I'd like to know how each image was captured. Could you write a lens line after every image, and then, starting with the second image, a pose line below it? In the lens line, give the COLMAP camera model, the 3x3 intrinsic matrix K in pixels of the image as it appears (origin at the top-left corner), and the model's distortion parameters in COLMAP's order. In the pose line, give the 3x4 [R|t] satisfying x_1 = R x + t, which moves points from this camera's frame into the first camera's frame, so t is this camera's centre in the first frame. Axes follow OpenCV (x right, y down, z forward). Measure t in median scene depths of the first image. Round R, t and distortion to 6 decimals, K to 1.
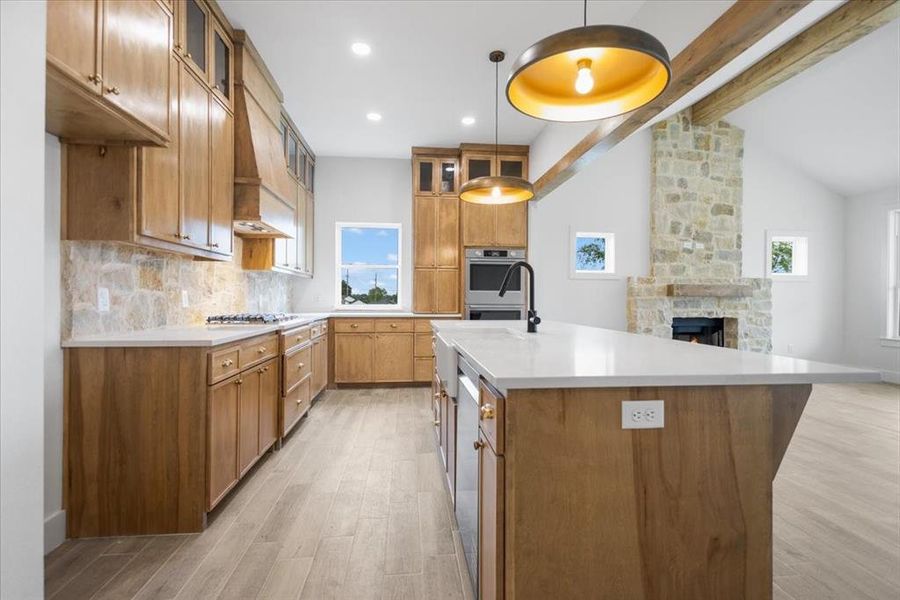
lens RADIAL K [[422.0, 0, 450.0], [0, 422.0, 300.0], [0, 0, 1]] dist [0.003463, 0.000319]
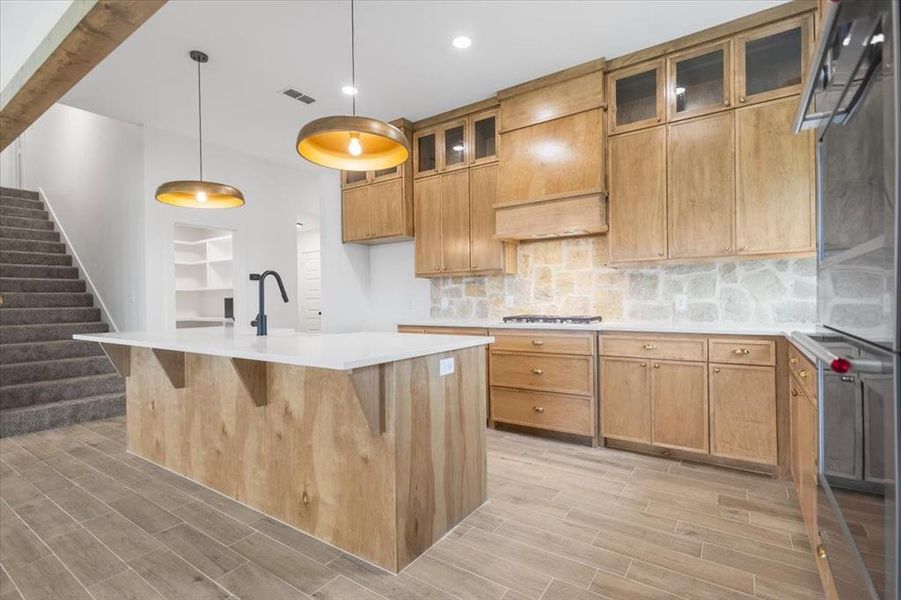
lens RADIAL K [[426.1, 0, 452.1], [0, 426.1, 302.8], [0, 0, 1]] dist [-0.001140, -0.000622]
pose [[-0.640724, 0.008572, -0.767724, 0.714168], [0.009016, 0.999953, 0.003641, -0.006181], [0.767719, -0.004589, -0.640771, 2.067168]]
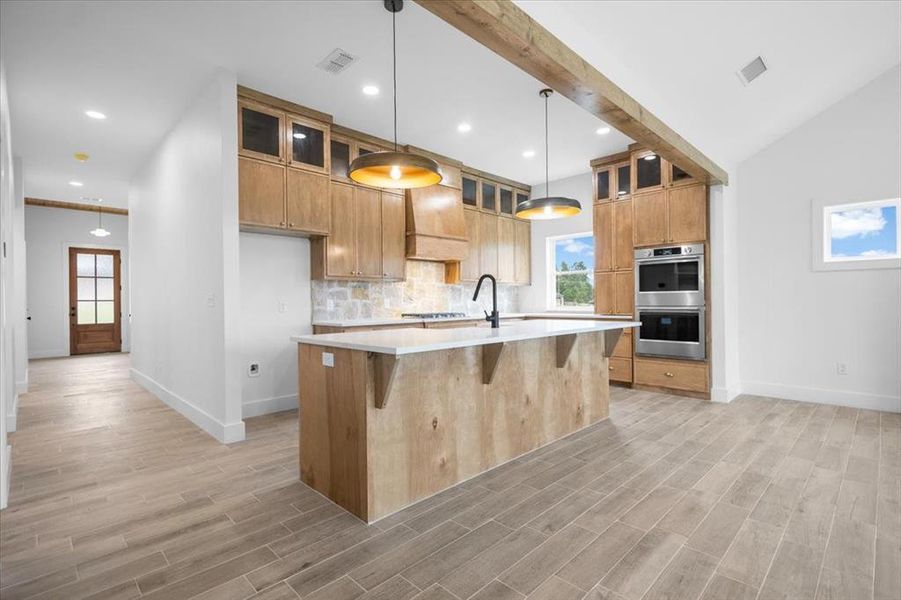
lens RADIAL K [[426.1, 0, 452.1], [0, 426.1, 302.8], [0, 0, 1]] dist [-0.001140, -0.000622]
pose [[0.631535, -0.009799, -0.775286, 1.129139], [0.011486, 0.999929, -0.003283, 0.002838], [0.775263, -0.006832, 0.631602, 0.067610]]
